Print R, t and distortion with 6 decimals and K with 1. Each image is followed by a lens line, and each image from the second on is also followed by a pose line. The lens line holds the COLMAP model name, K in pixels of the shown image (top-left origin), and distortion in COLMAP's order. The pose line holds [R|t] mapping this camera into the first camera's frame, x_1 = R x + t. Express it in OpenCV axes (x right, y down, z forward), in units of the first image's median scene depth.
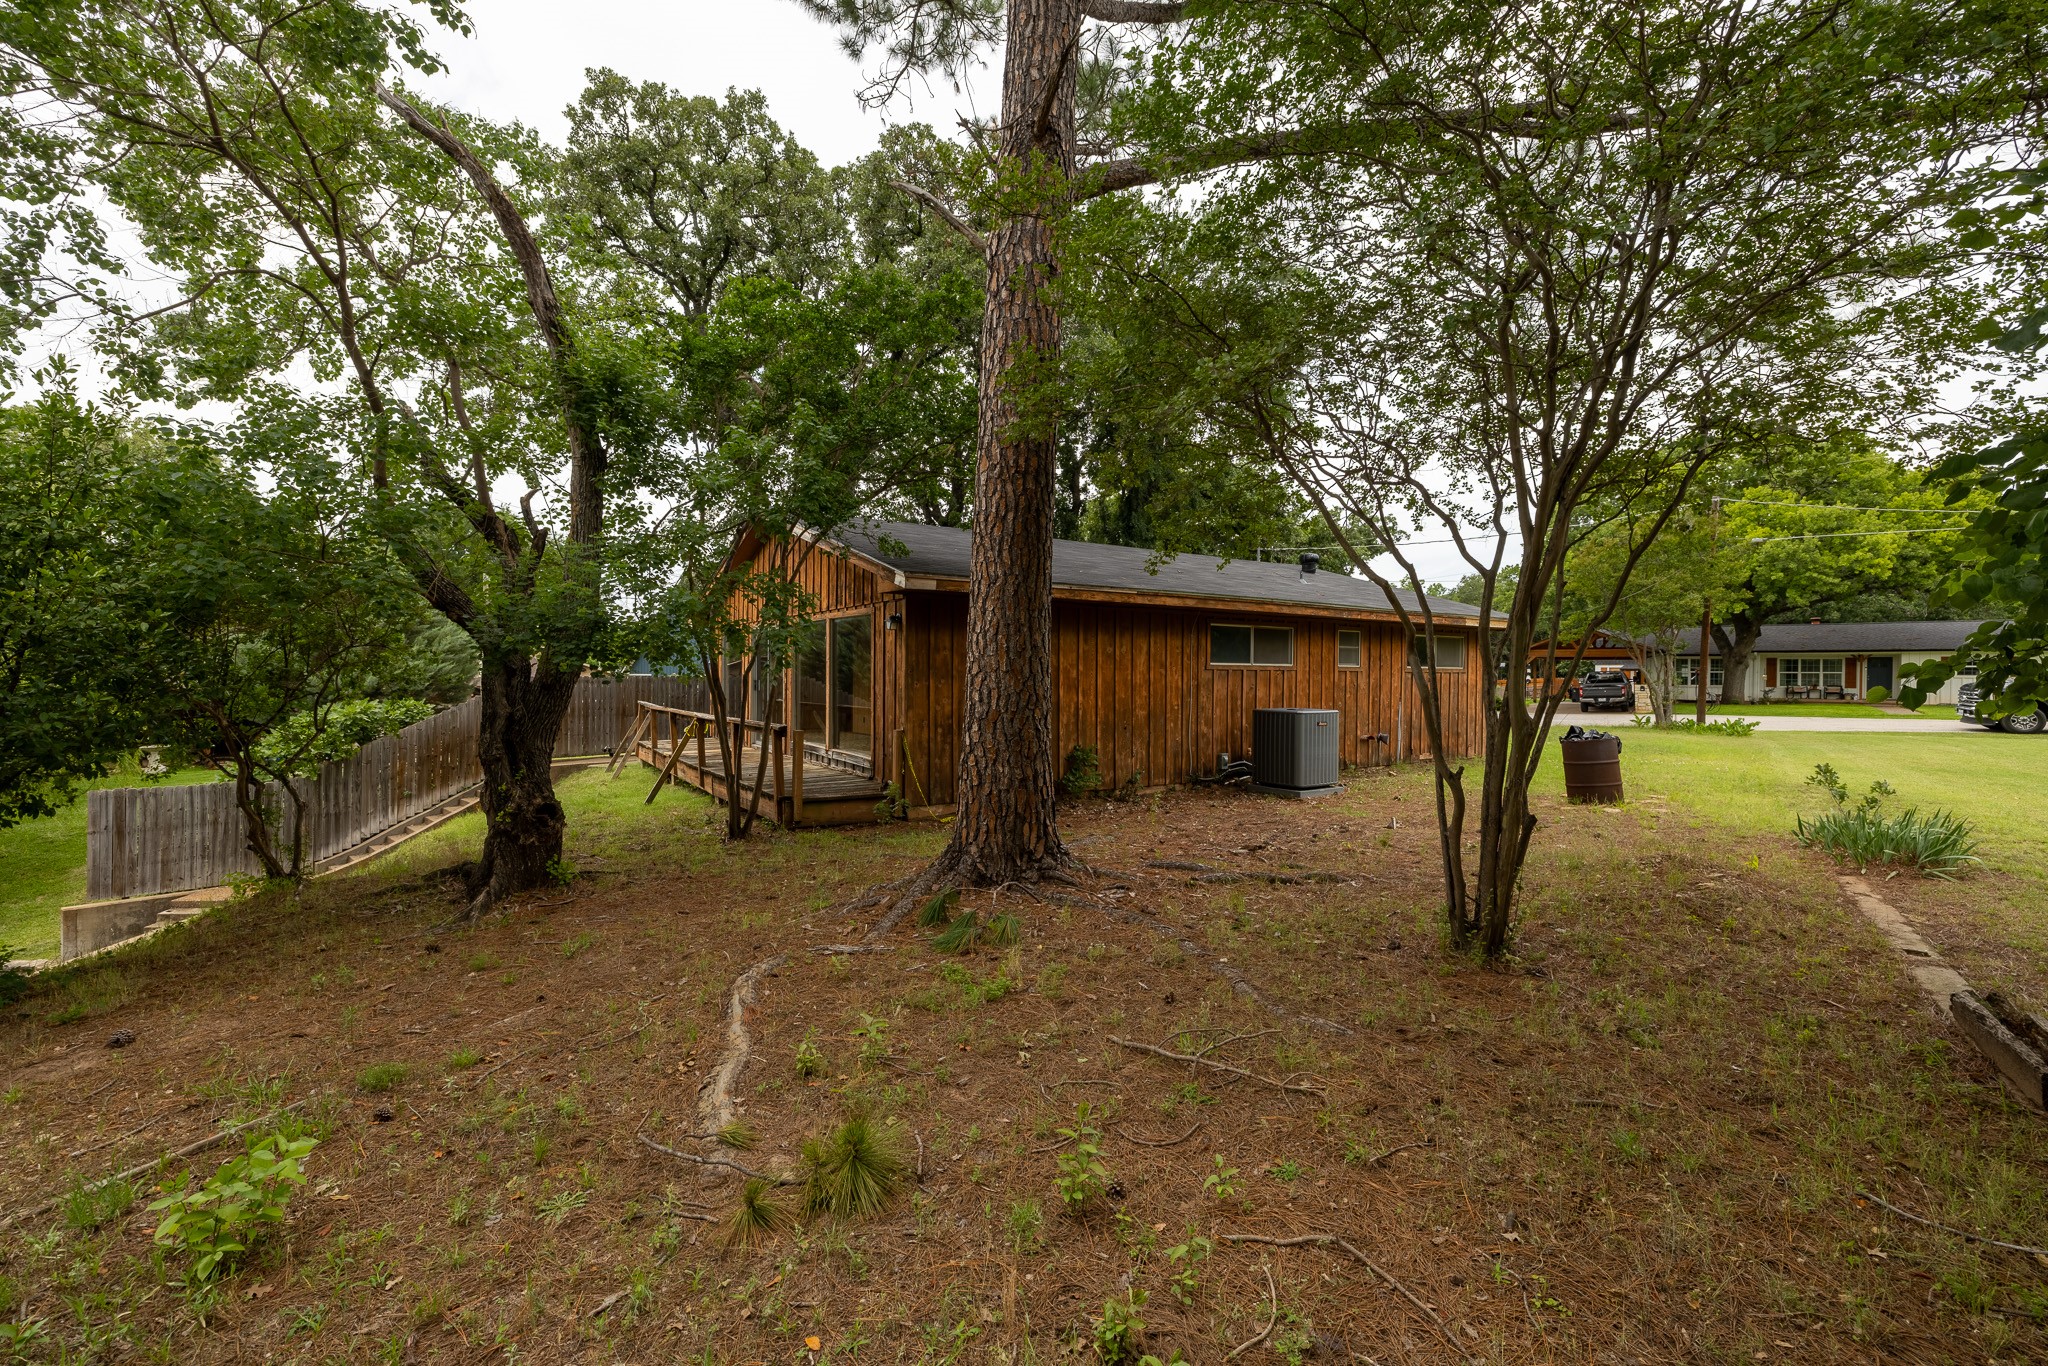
lens RADIAL K [[853.7, 0, 1016.6], [0, 853.7, 674.7], [0, 0, 1]] dist [0.000540, 0.000475]
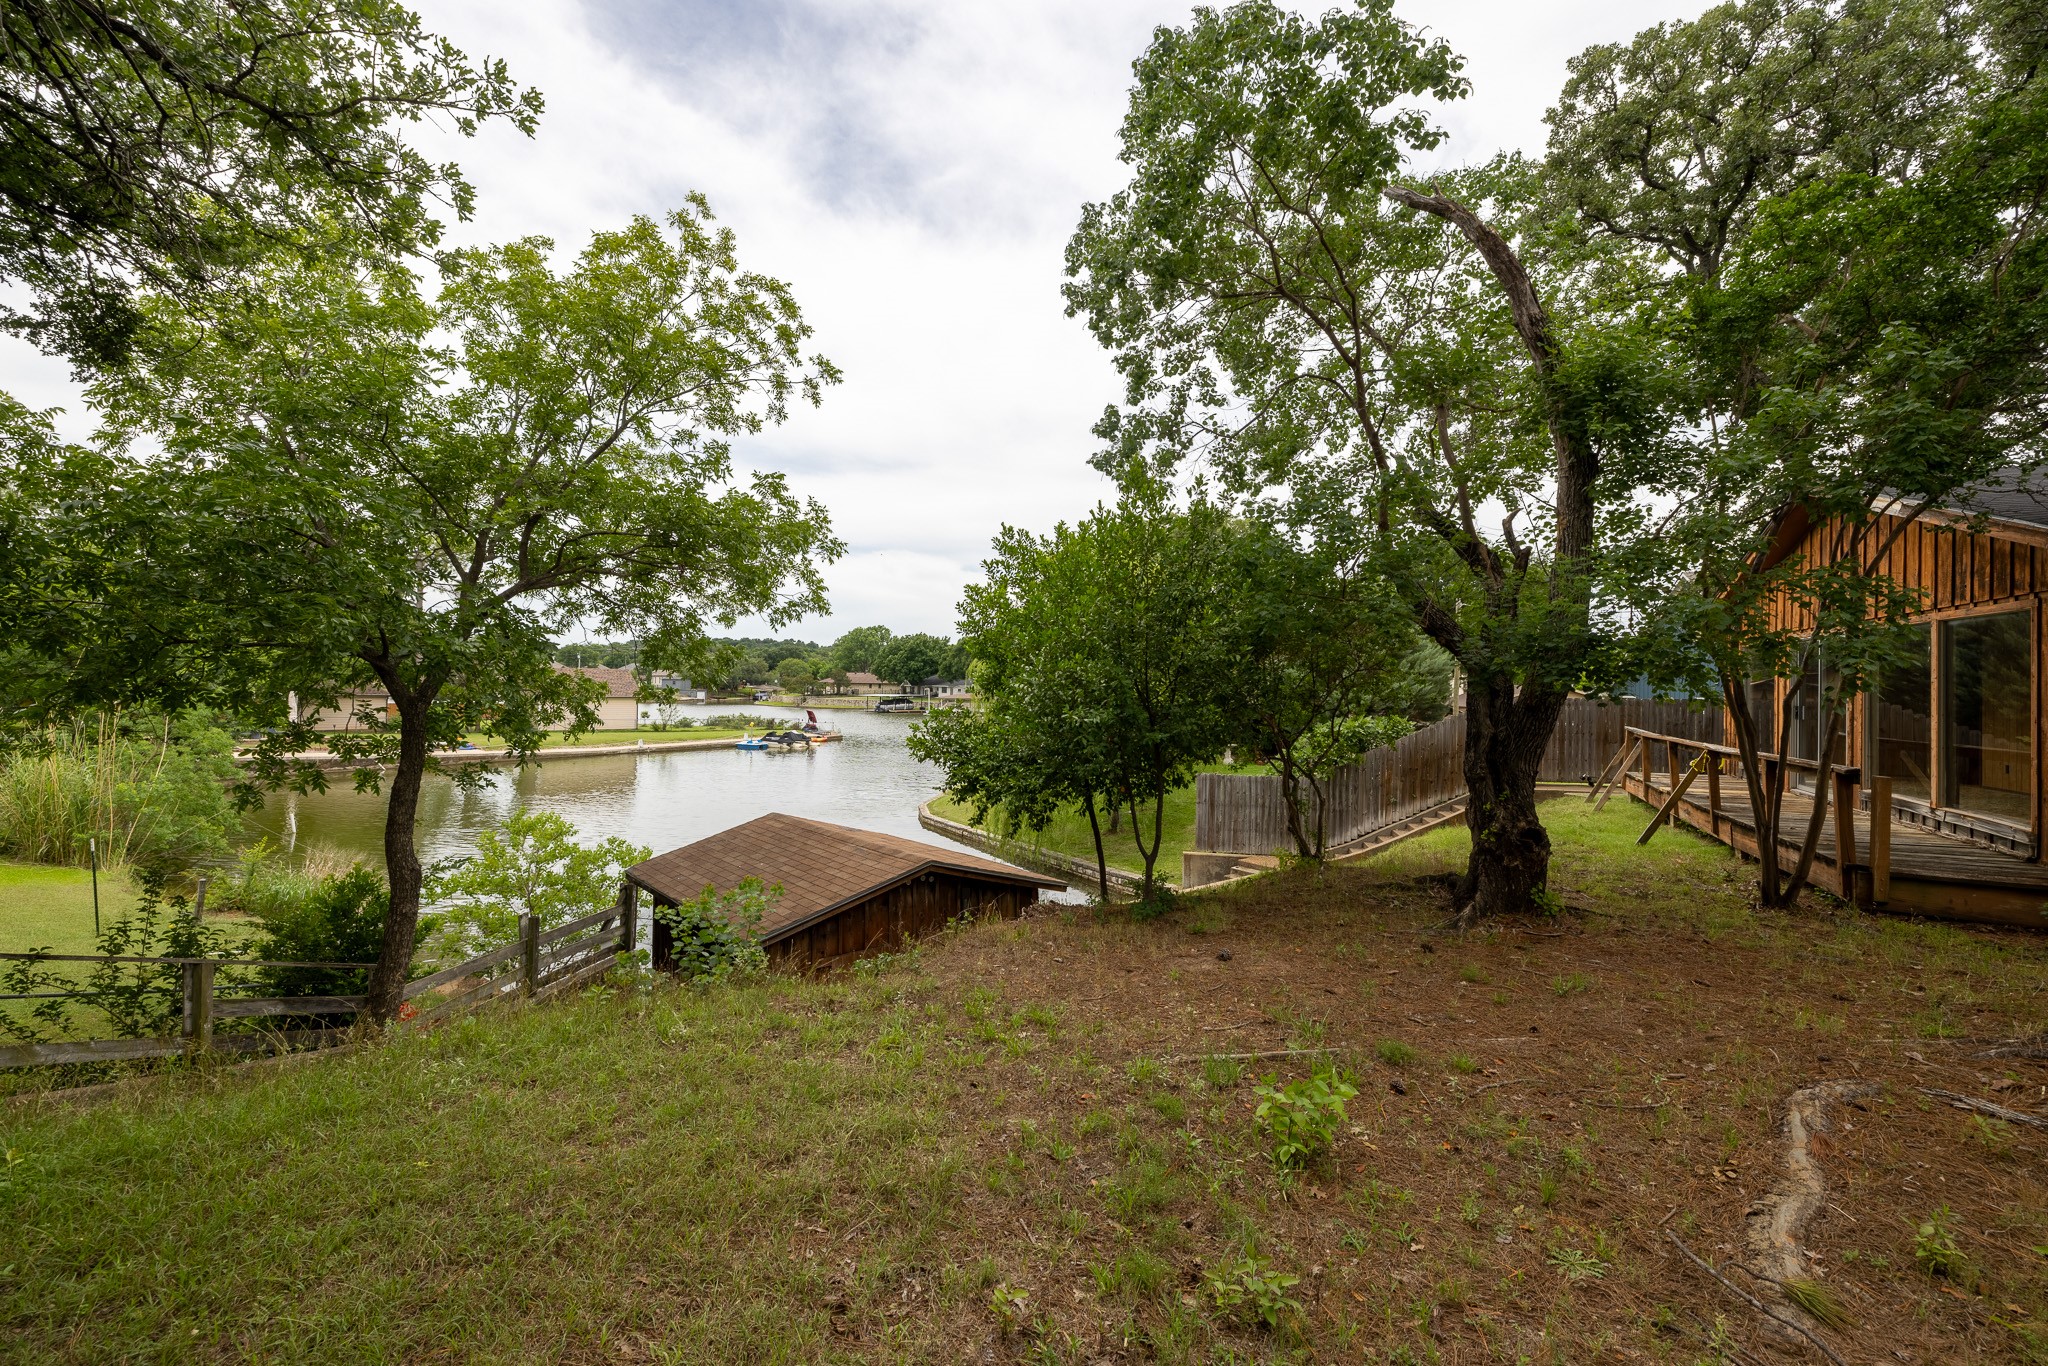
lens RADIAL K [[853.7, 0, 1016.6], [0, 853.7, 674.7], [0, 0, 1]] dist [0.000540, 0.000475]
pose [[0.522603, -0.008752, -0.852532, -0.022736], [-0.011798, 0.999777, -0.017496, -0.000511], [0.852495, 0.019201, 0.522383, -0.012273]]
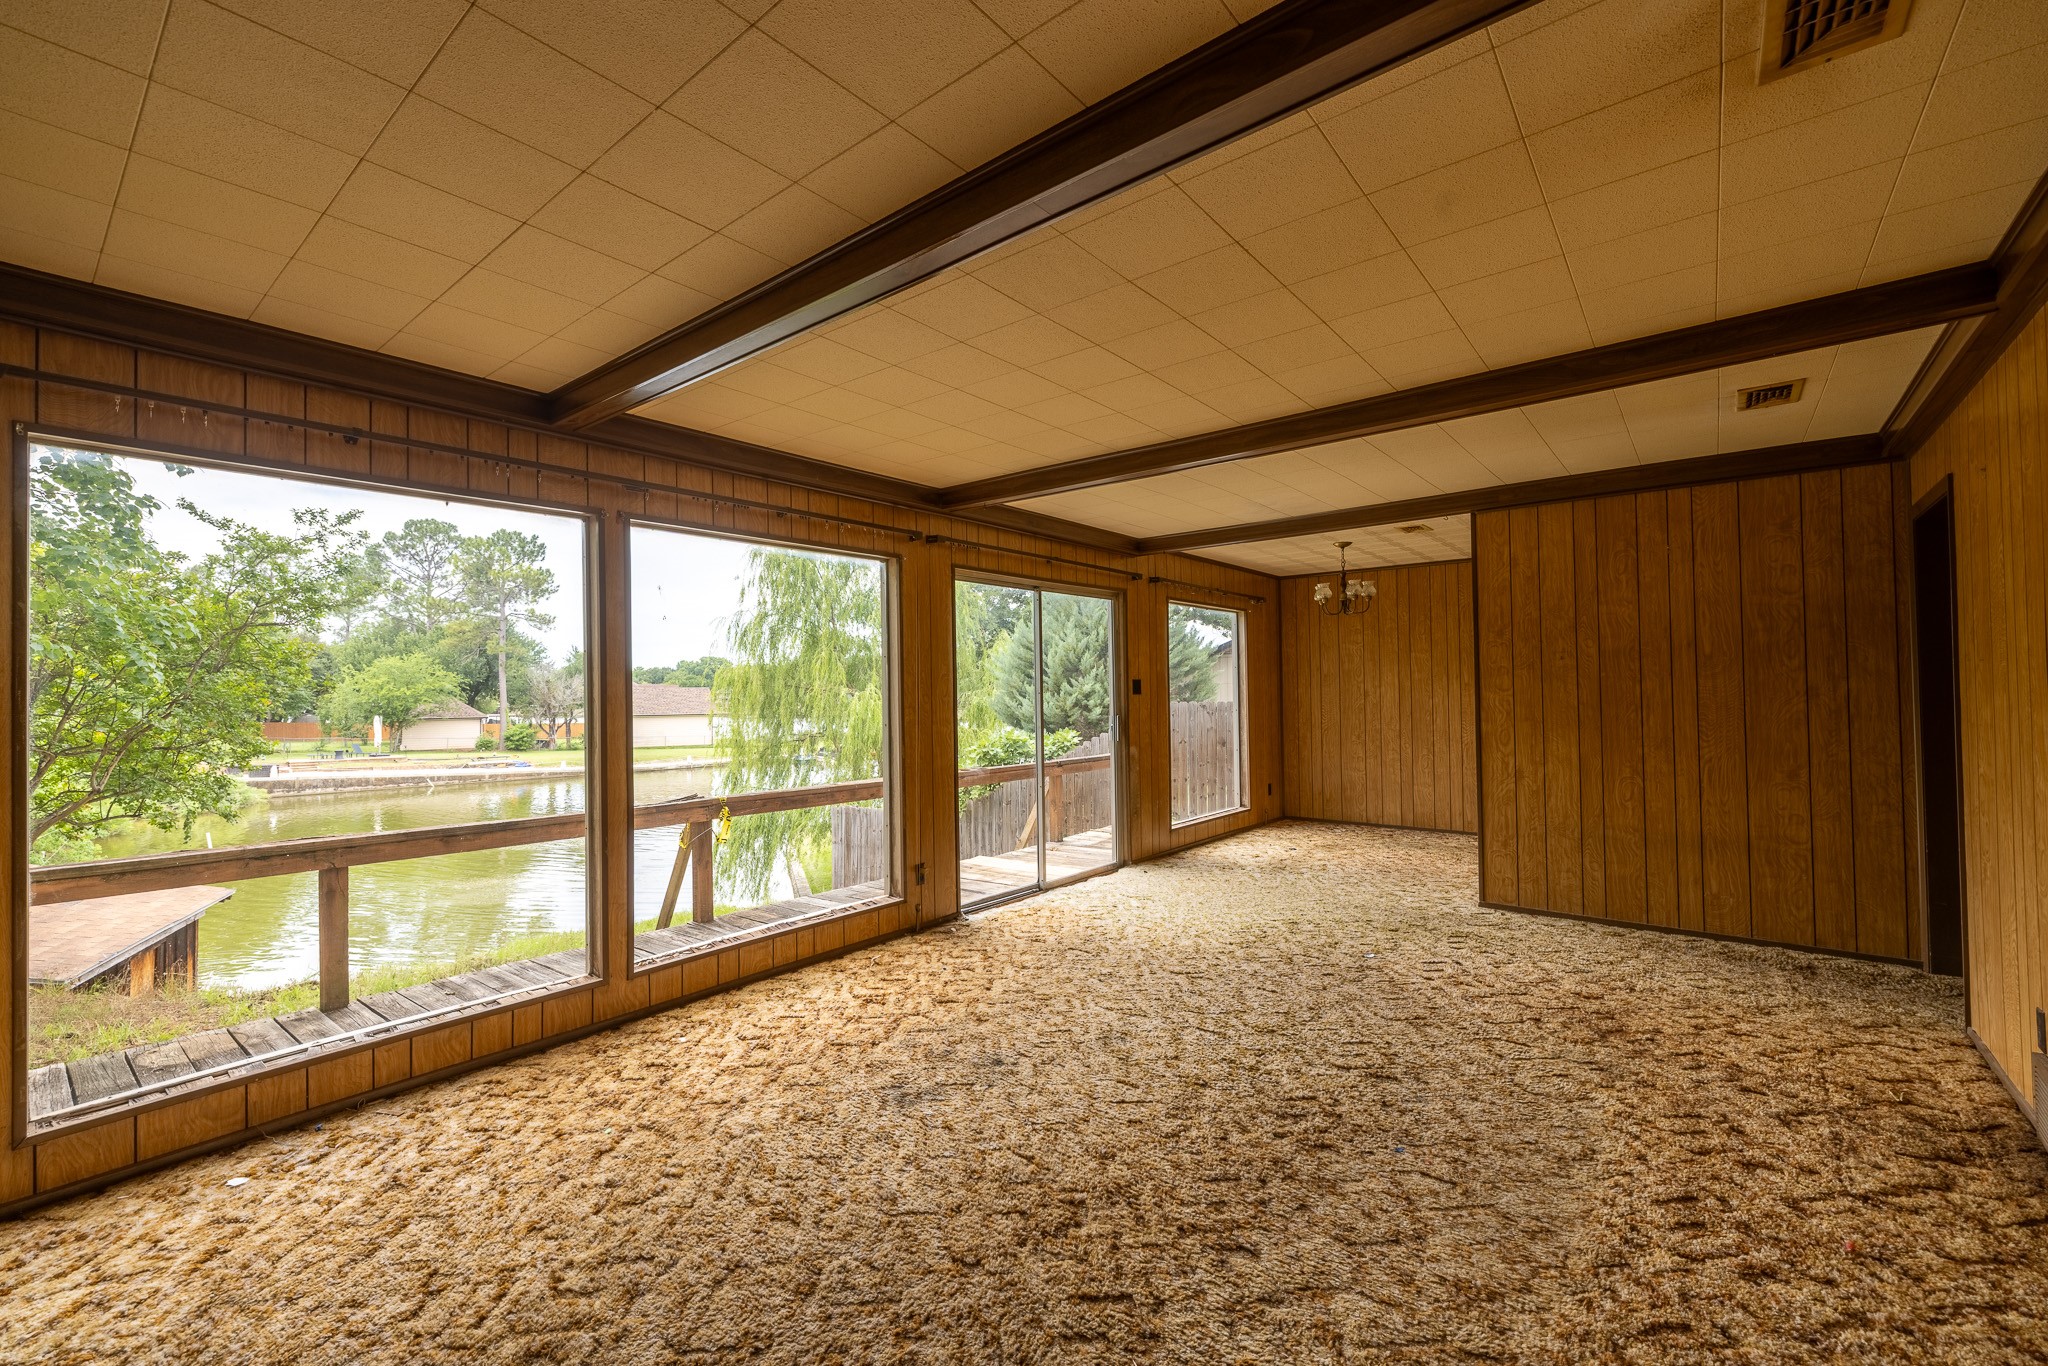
lens RADIAL K [[853.7, 0, 1016.6], [0, 853.7, 674.7], [0, 0, 1]] dist [0.000540, 0.000475]
pose [[0.314580, -0.029907, -0.948760, 0.088776], [0.013869, 0.999542, -0.026910, -0.004677], [0.949129, -0.004694, 0.314851, 1.027566]]
